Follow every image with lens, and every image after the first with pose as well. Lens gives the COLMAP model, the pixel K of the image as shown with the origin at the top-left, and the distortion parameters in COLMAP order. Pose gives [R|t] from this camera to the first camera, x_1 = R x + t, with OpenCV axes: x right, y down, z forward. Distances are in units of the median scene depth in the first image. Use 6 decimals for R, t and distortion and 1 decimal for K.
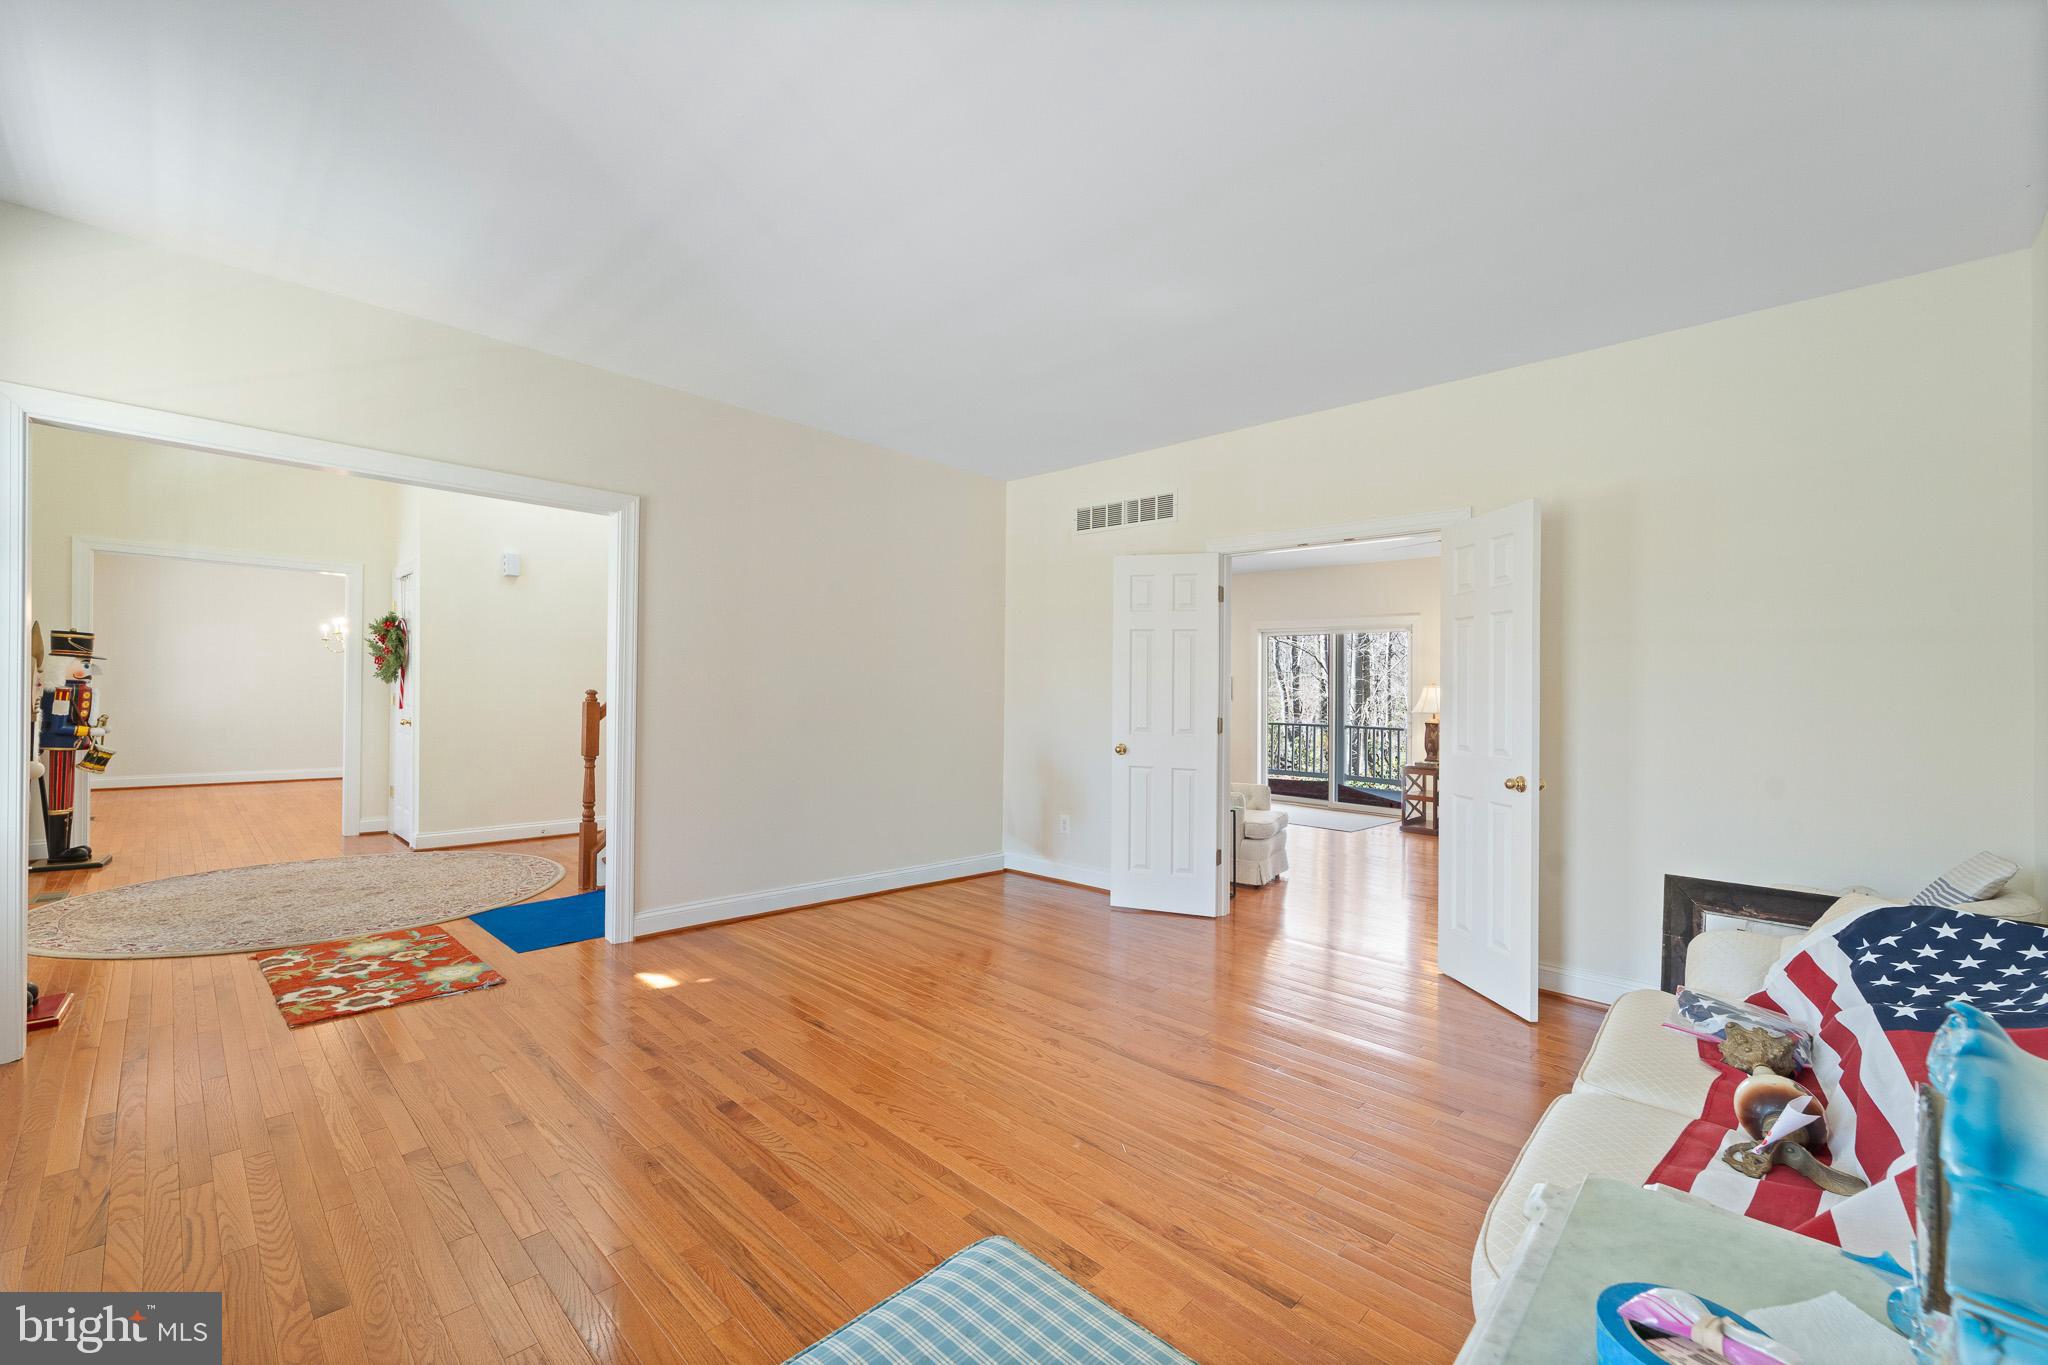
lens RADIAL K [[806.9, 0, 1017.4], [0, 806.9, 675.5], [0, 0, 1]] dist [0.004173, 0.000191]
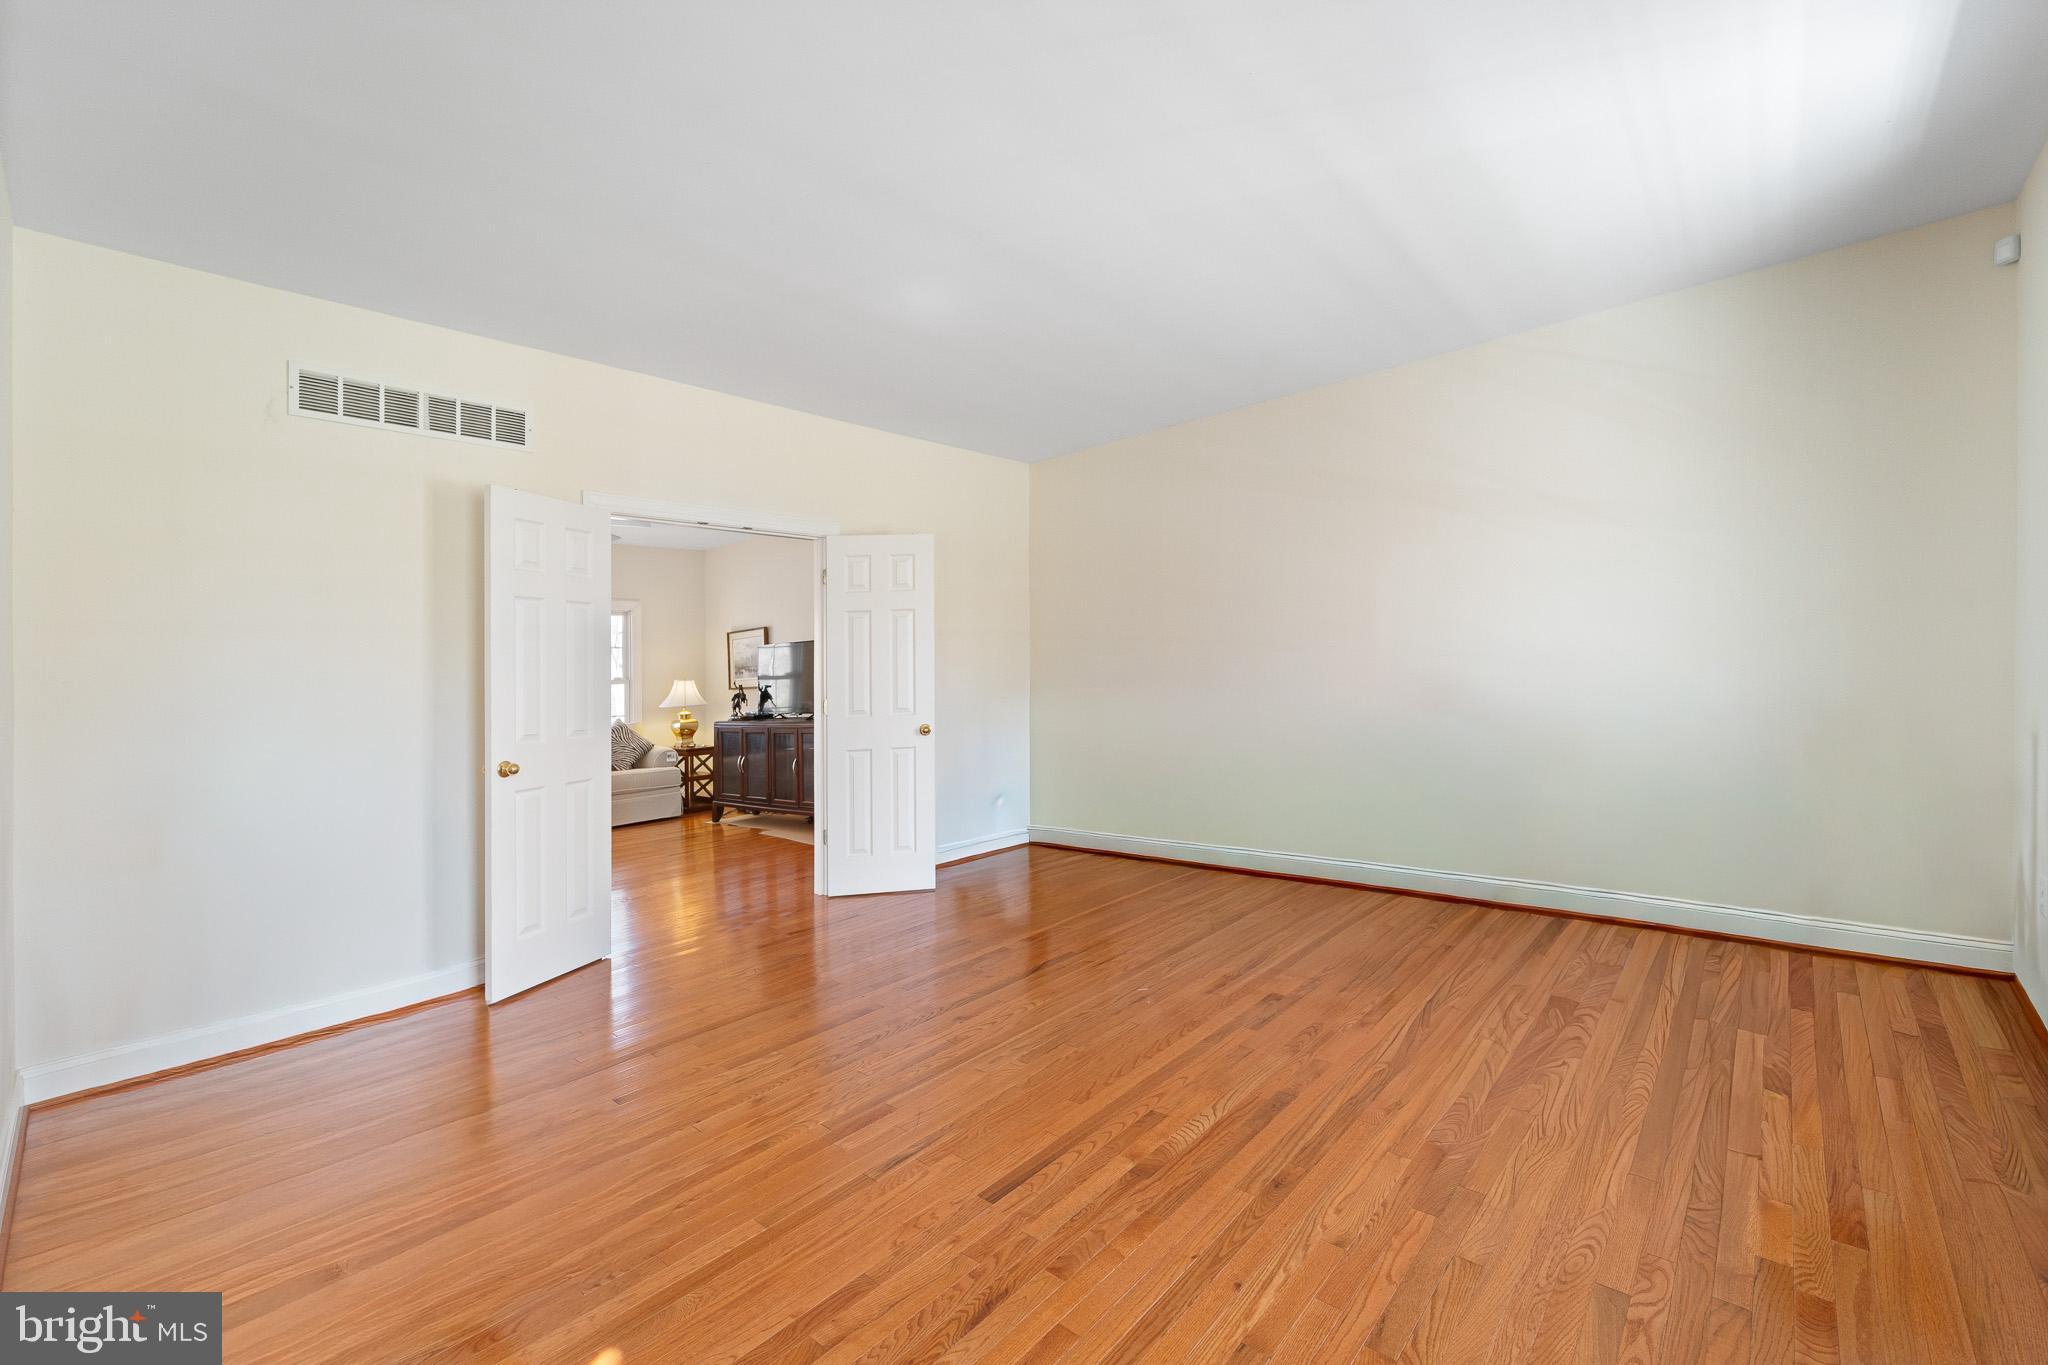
lens RADIAL K [[853.0, 0, 1037.2], [0, 853.0, 686.4], [0, 0, 1]] dist [-0.000705, -0.000328]
pose [[-0.039343, -0.030451, 0.998762, -1.219395], [0.024677, 0.999201, 0.031437, 0.019485], [-0.998921, 0.025883, -0.038560, 1.152174]]
